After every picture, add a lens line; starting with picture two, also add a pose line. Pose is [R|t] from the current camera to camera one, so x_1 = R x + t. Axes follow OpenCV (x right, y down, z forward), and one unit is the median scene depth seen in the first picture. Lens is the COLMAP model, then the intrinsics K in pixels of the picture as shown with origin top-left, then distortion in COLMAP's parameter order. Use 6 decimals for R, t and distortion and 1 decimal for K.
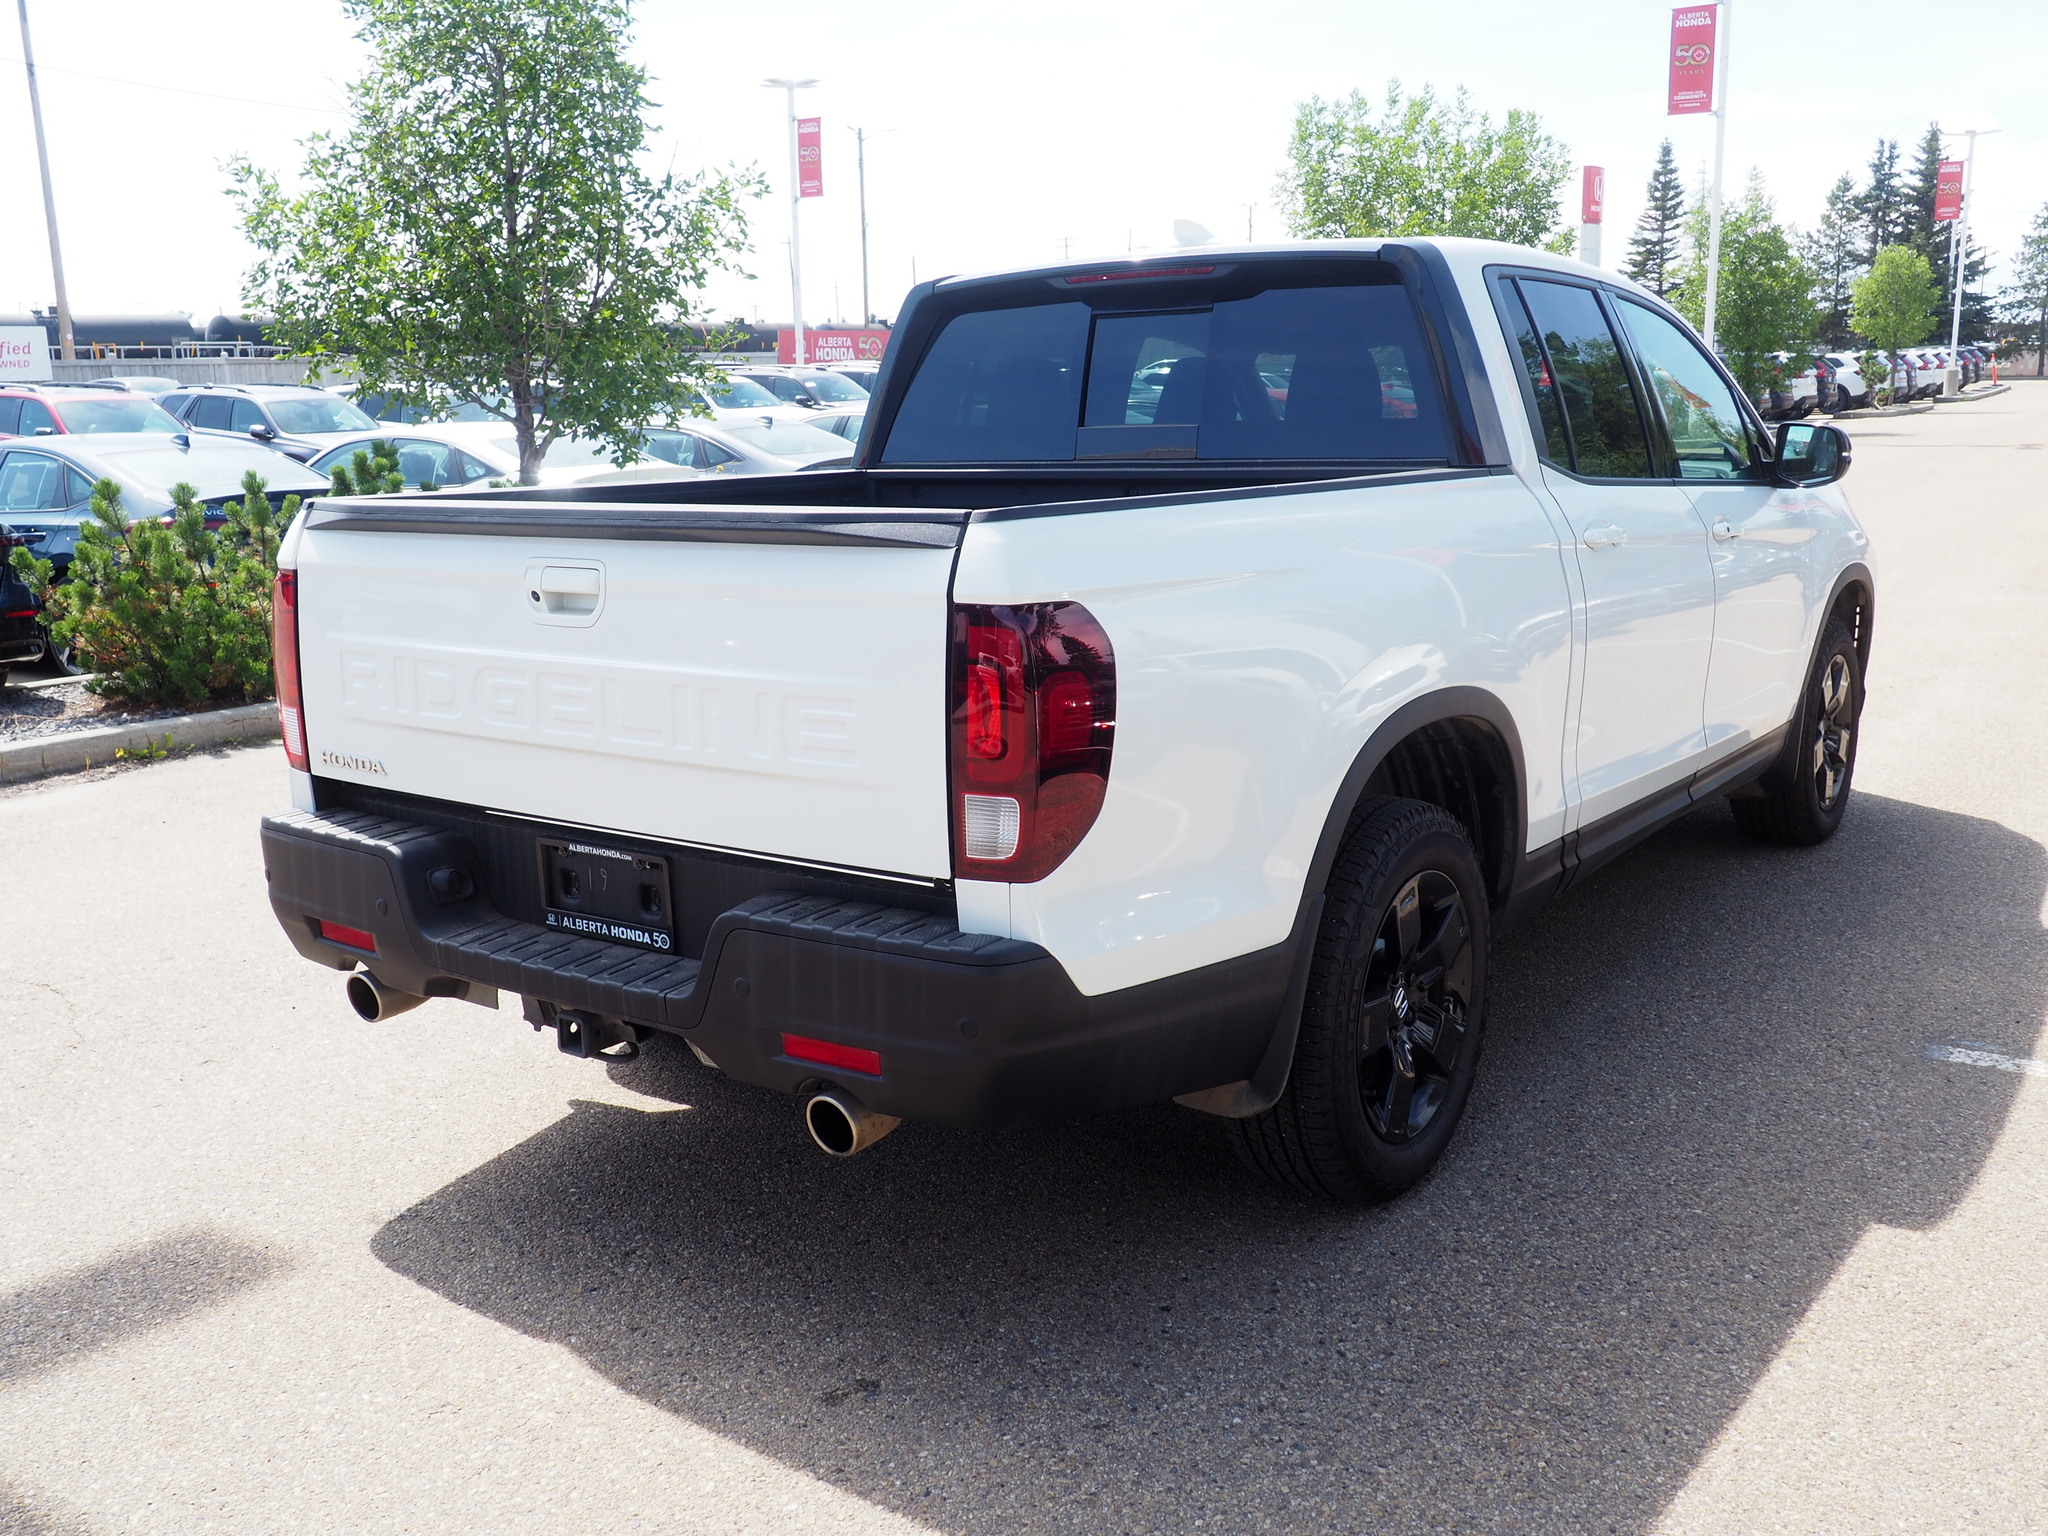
lens RADIAL K [[1869.0, 0, 1024.0], [0, 1869.0, 768.0], [0, 0, 1]] dist [-0.012860, -0.002651]
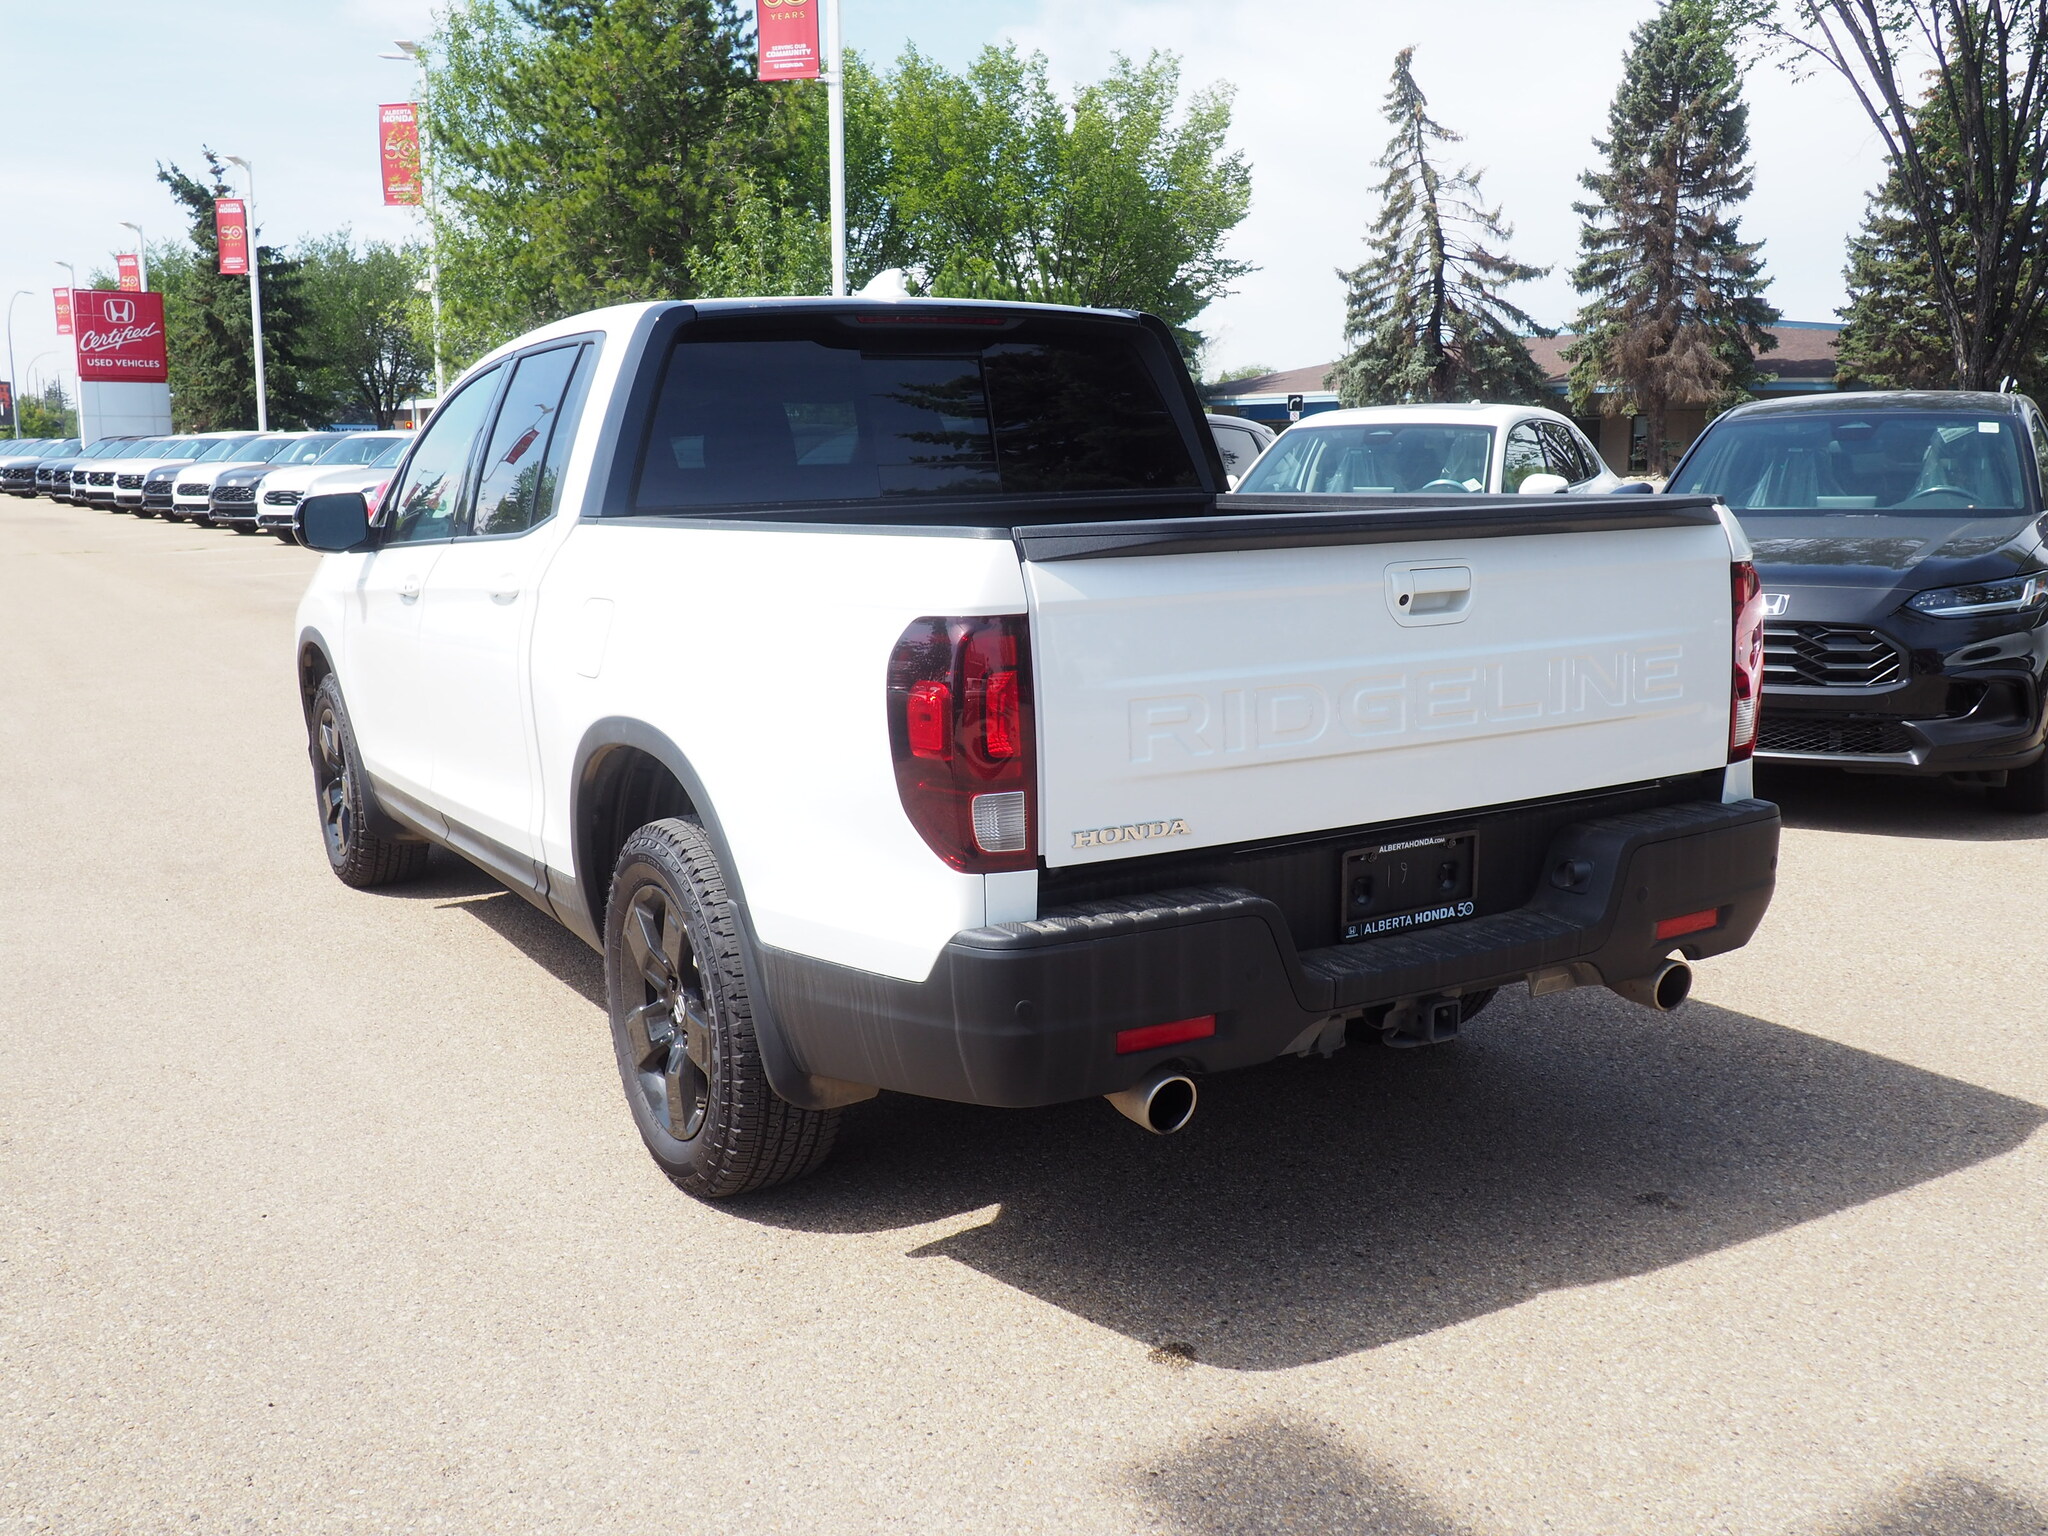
lens RADIAL K [[1856.8, 0, 1024.0], [0, 1856.8, 768.0], [0, 0, 1]] dist [-0.011841, -0.010497]
pose [[0.404934, -0.135868, 0.904195, -1.236874], [0.190249, 0.979775, 0.062024, -0.101280], [-0.894334, 0.146906, 0.422592, 0.747422]]
